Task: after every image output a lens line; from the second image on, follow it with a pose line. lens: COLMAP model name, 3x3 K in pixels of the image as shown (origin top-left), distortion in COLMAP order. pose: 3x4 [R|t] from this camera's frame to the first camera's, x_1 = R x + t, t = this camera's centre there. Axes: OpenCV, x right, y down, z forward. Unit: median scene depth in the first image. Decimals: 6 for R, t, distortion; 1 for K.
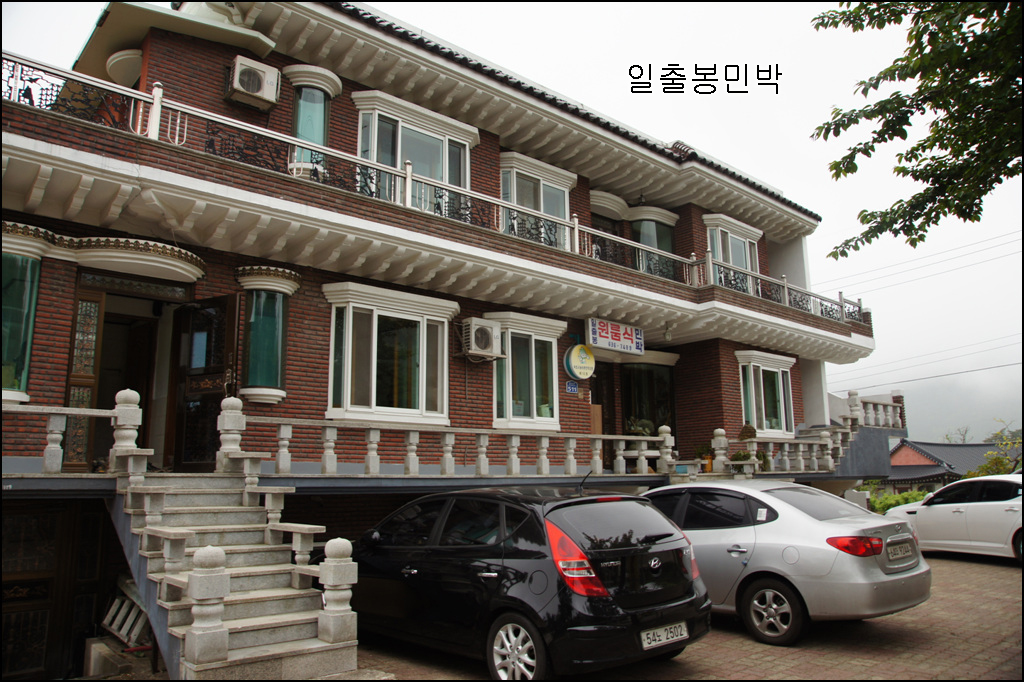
lens RADIAL K [[762.6, 0, 517.1], [0, 762.6, 340.2], [0, 0, 1]] dist [-0.084605, 0.002312]
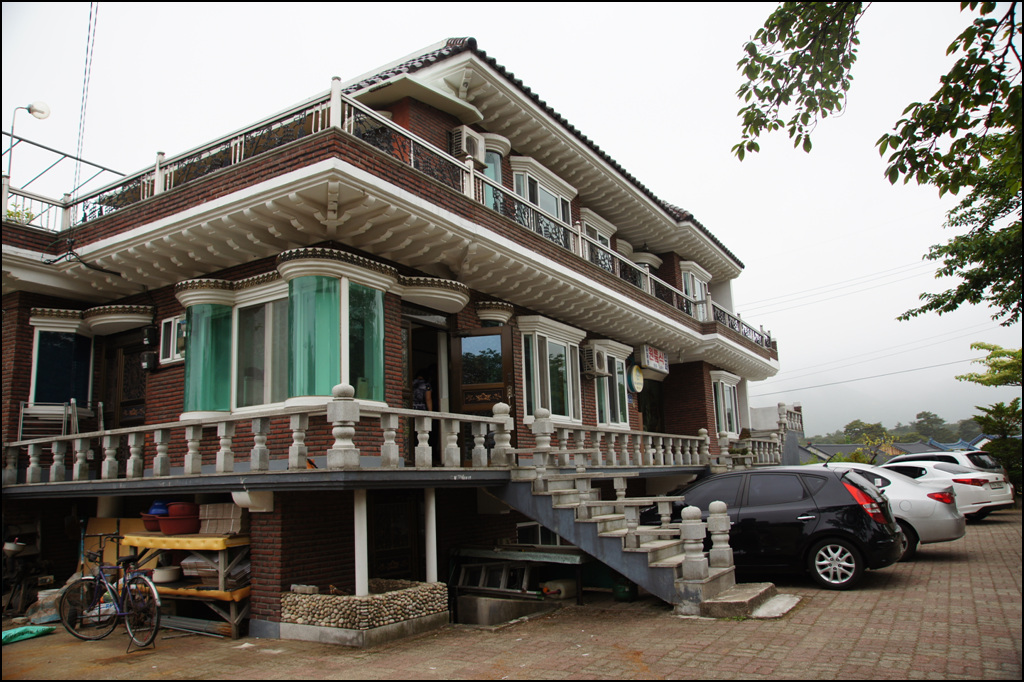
lens RADIAL K [[762.6, 0, 517.1], [0, 762.6, 340.2], [0, 0, 1]] dist [-0.084605, 0.002312]
pose [[0.952798, 0.034336, 0.301656, -0.530155], [-0.033101, 0.999410, -0.009204, -0.018807], [-0.301794, -0.001215, 0.953372, -0.166266]]
